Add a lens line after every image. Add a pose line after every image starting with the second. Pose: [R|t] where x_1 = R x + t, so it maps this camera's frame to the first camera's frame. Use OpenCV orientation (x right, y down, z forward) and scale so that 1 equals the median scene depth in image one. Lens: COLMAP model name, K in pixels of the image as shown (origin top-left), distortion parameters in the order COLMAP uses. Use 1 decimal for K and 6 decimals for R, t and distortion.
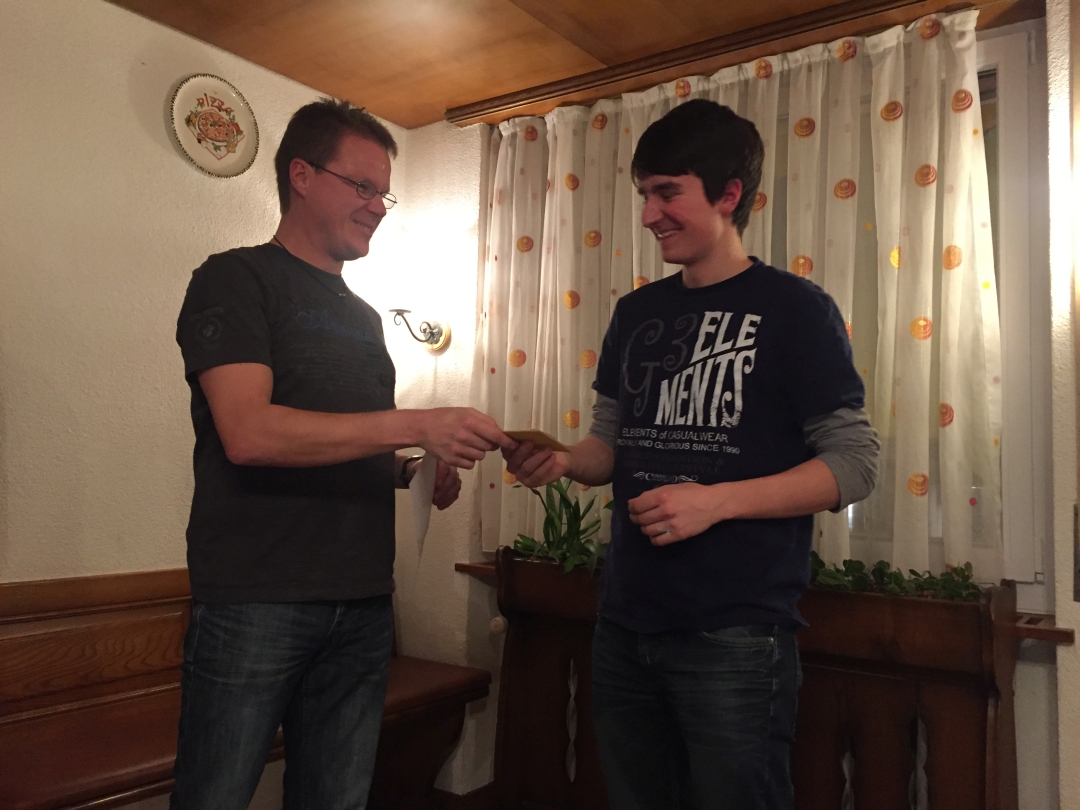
lens RADIAL K [[906.5, 0, 540.0], [0, 906.5, 405.0], [0, 0, 1]] dist [0.090026, -0.081878]
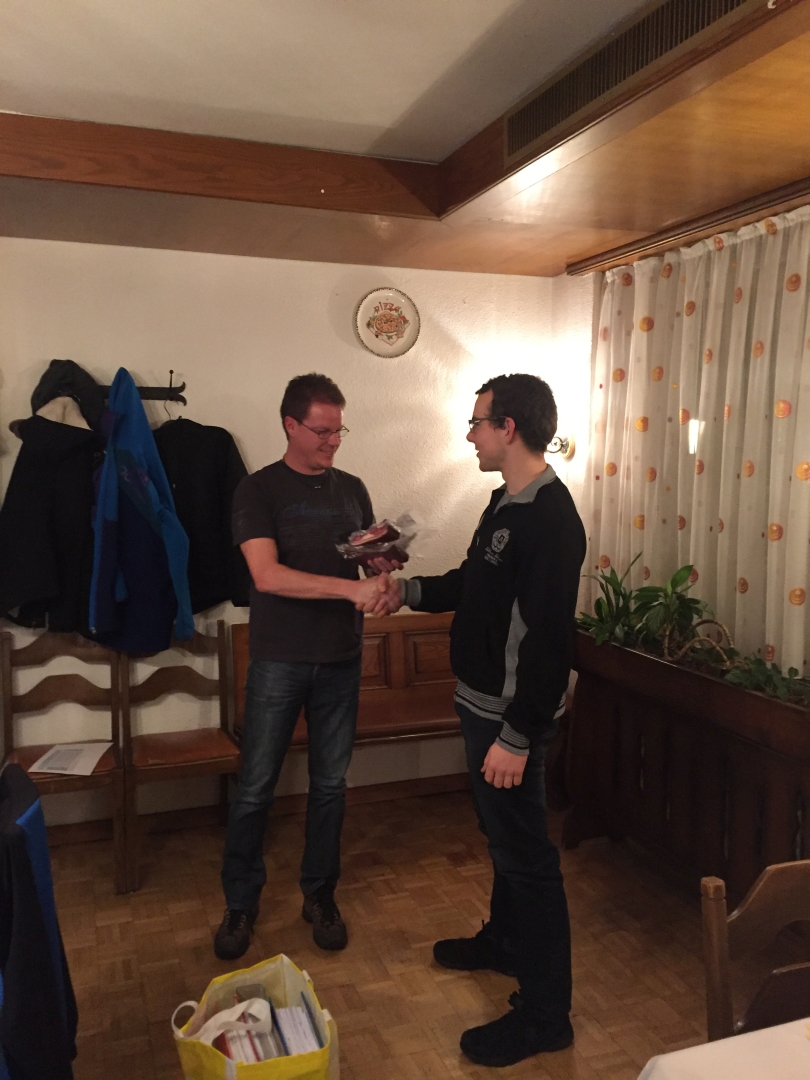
lens RADIAL K [[906.5, 0, 398.6], [0, 906.5, 537.2], [0, 0, 1]] dist [0.090026, -0.081878]
pose [[0.825499, 0.030269, -0.563592, 0.480298], [0.047999, 0.991178, 0.123538, -0.138433], [0.562360, -0.129032, 0.816763, -0.218884]]
